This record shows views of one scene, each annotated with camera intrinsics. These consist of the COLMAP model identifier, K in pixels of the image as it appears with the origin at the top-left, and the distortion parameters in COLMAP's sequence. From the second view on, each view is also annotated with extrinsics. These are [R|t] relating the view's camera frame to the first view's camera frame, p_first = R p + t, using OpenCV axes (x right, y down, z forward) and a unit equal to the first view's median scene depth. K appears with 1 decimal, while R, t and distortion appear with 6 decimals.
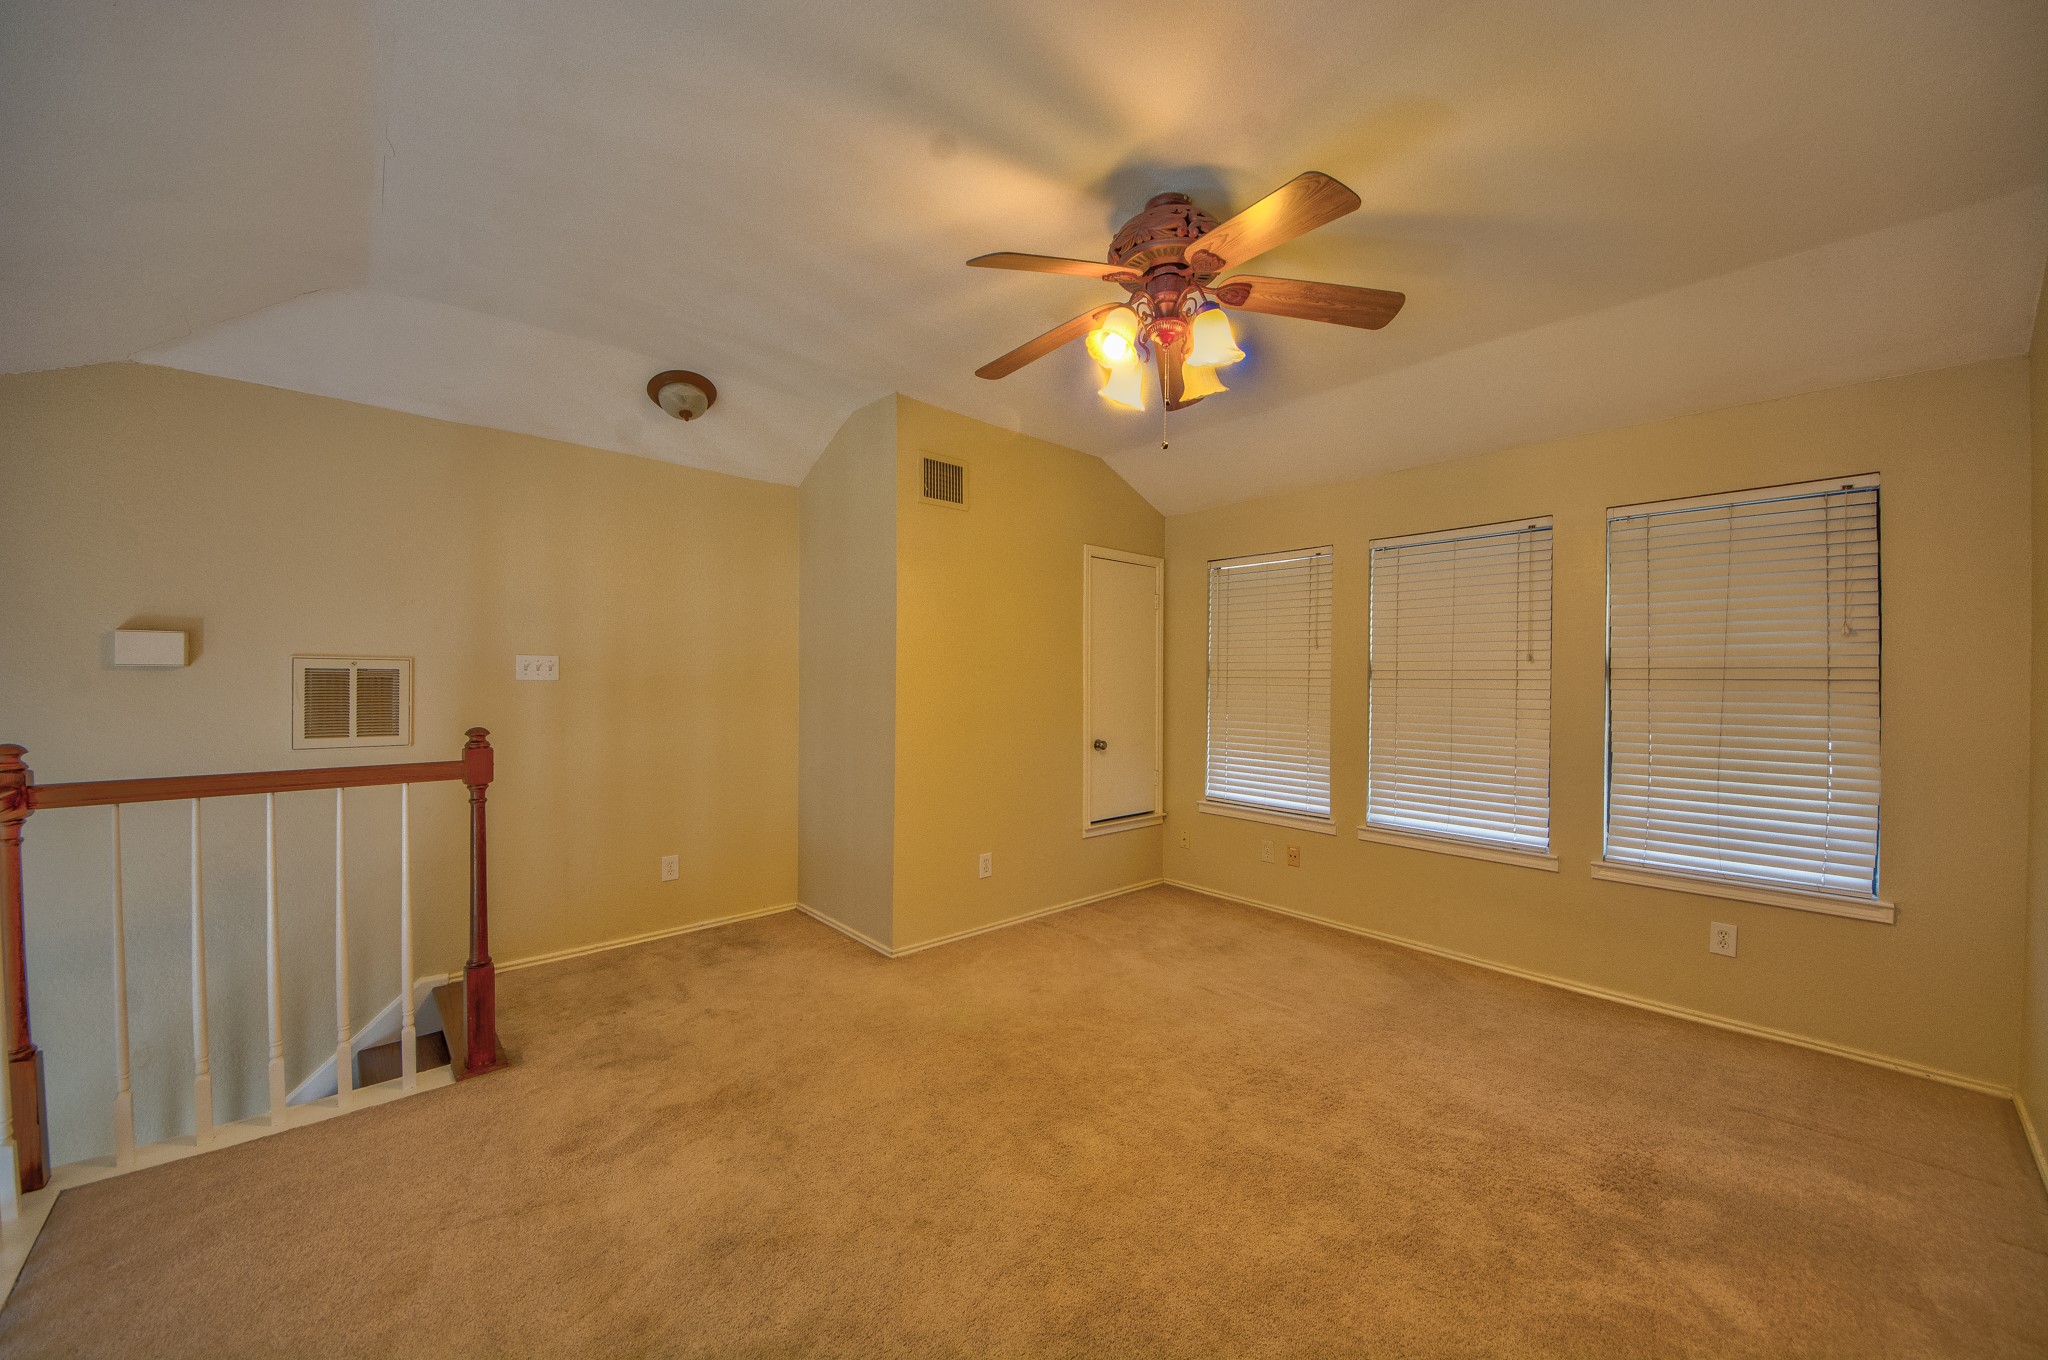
lens RADIAL K [[726.1, 0, 1037.0], [0, 726.1, 683.8], [0, 0, 1]] dist [-0.000122, -0.008746]
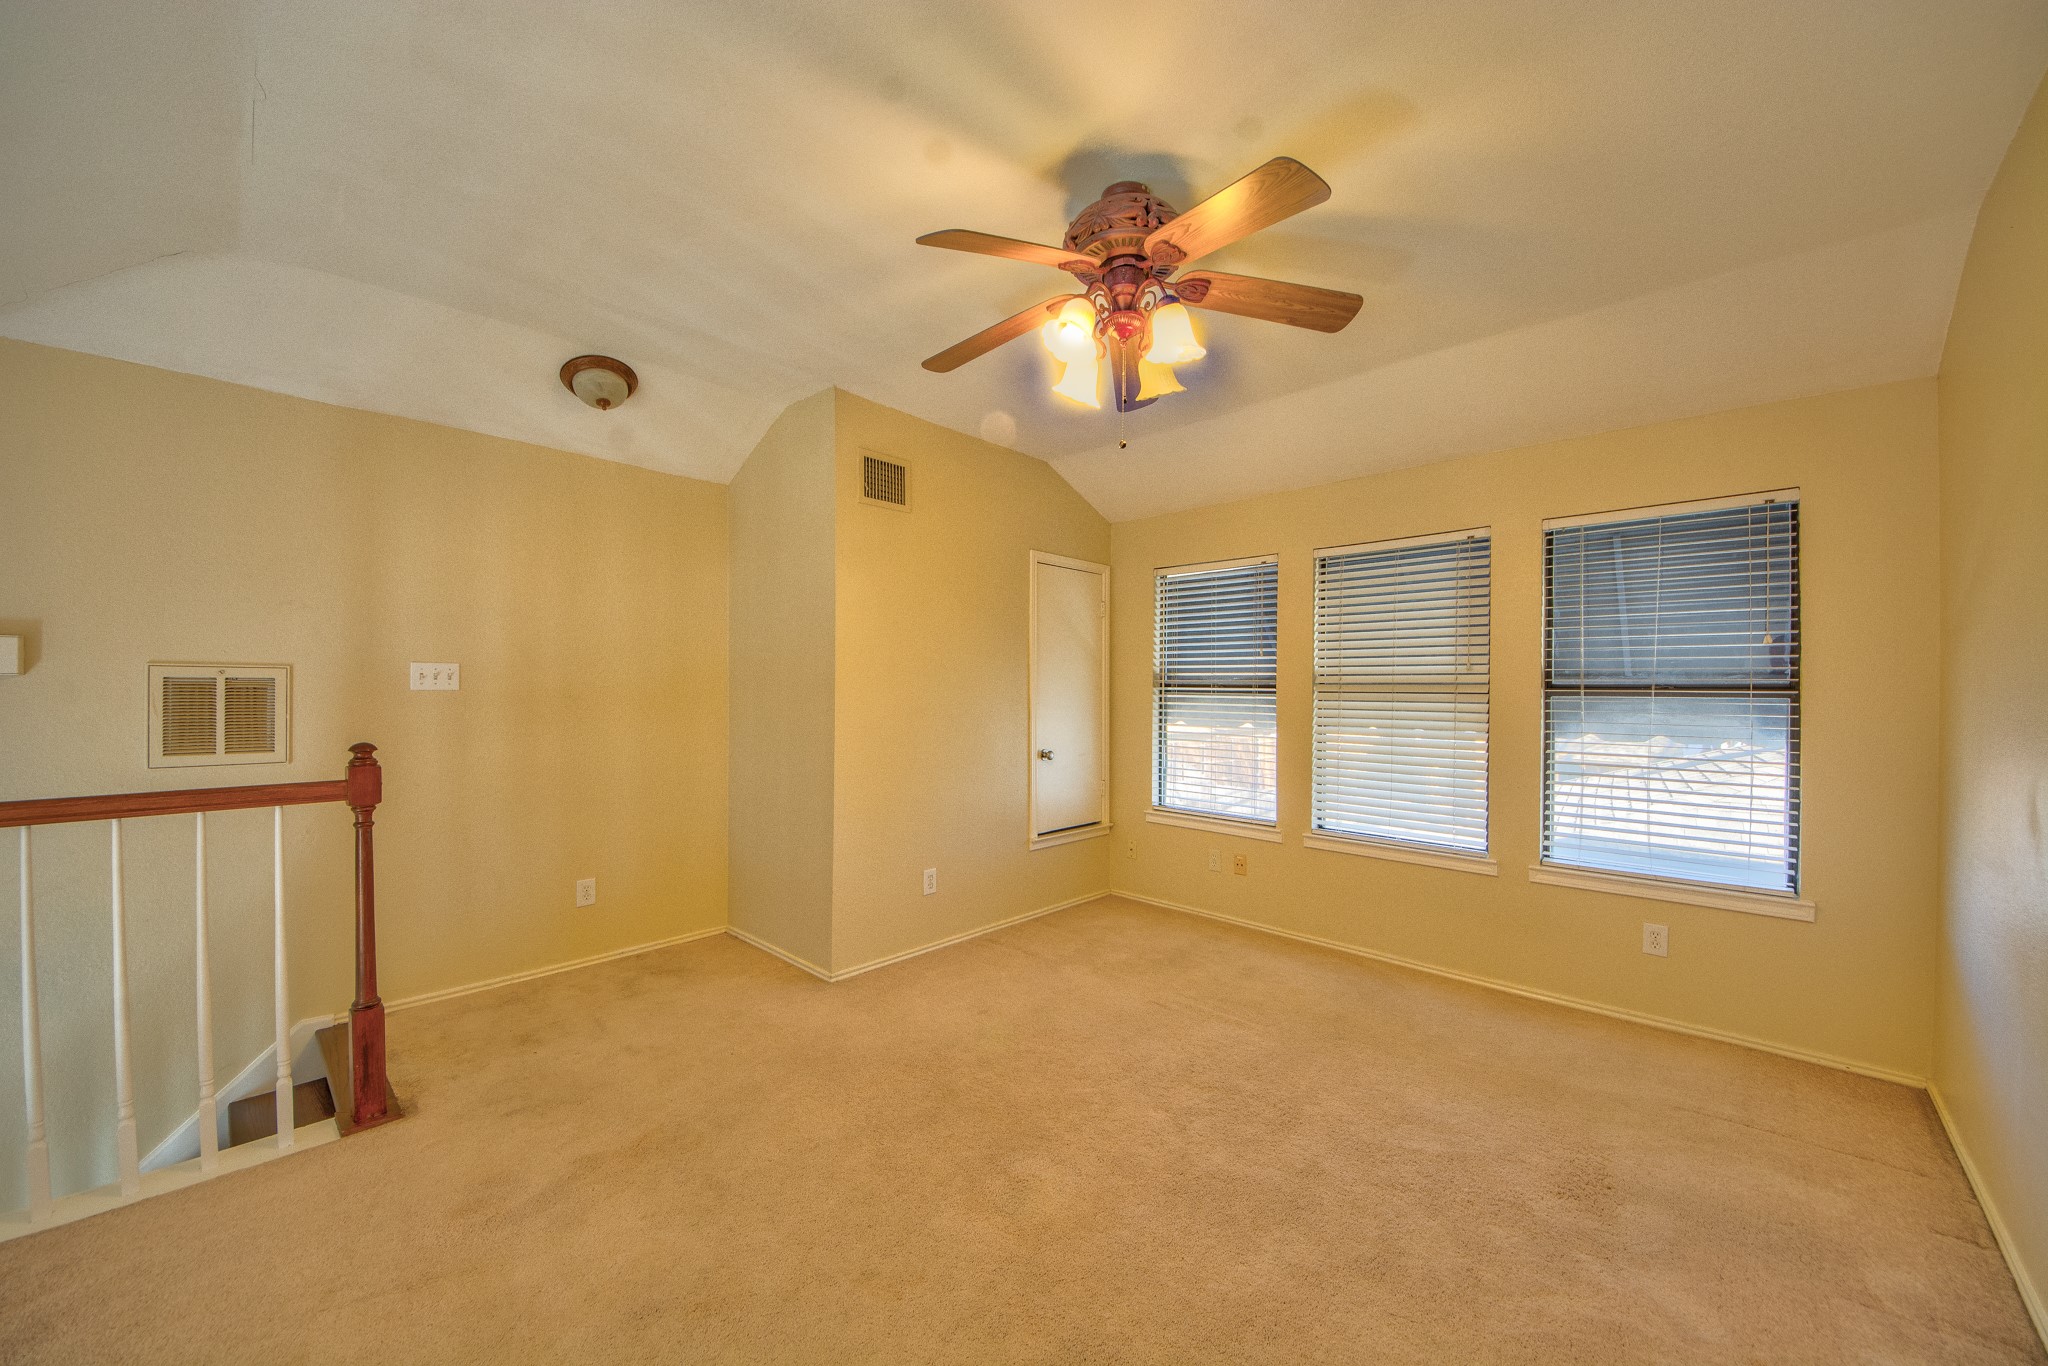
lens RADIAL K [[724.2, 0, 1030.5], [0, 724.2, 691.5], [0, 0, 1]] dist [0.000581, -0.009417]
pose [[0.996820, -0.002203, 0.079659, -0.019956], [0.002226, 0.999998, -0.000196, -0.001838], [-0.079658, 0.000372, 0.996822, 0.049961]]
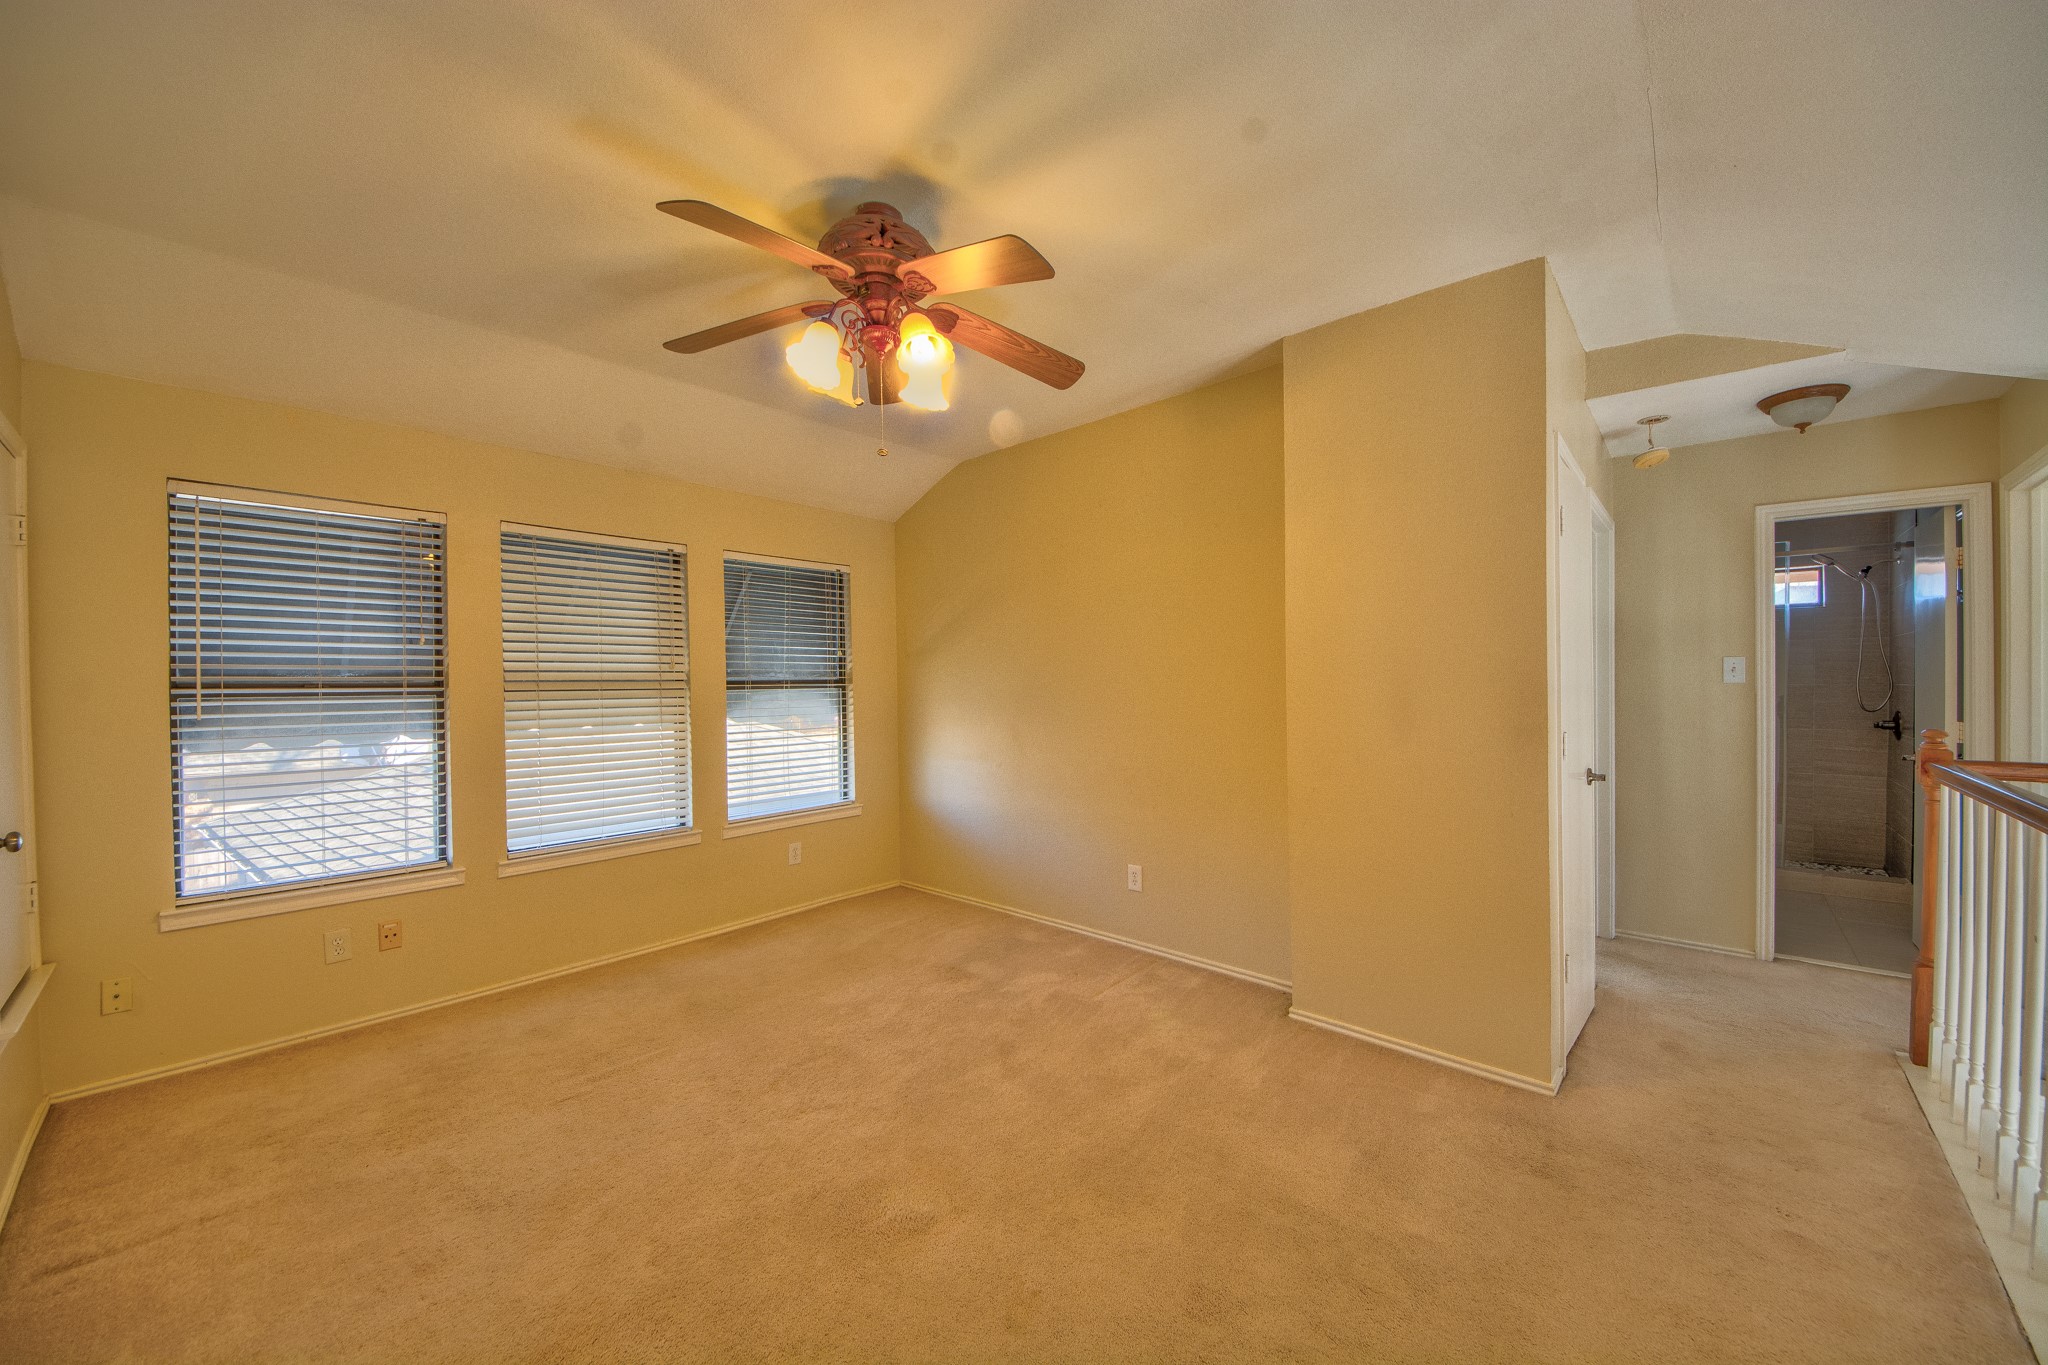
lens RADIAL K [[726.1, 0, 1037.0], [0, 726.1, 686.3], [0, 0, 1]] dist [-0.000122, -0.008746]
pose [[-0.107875, -0.010887, 0.994105, -0.750629], [0.014866, 0.999811, 0.012563, -0.011501], [-0.994053, 0.016133, -0.107693, 0.792837]]
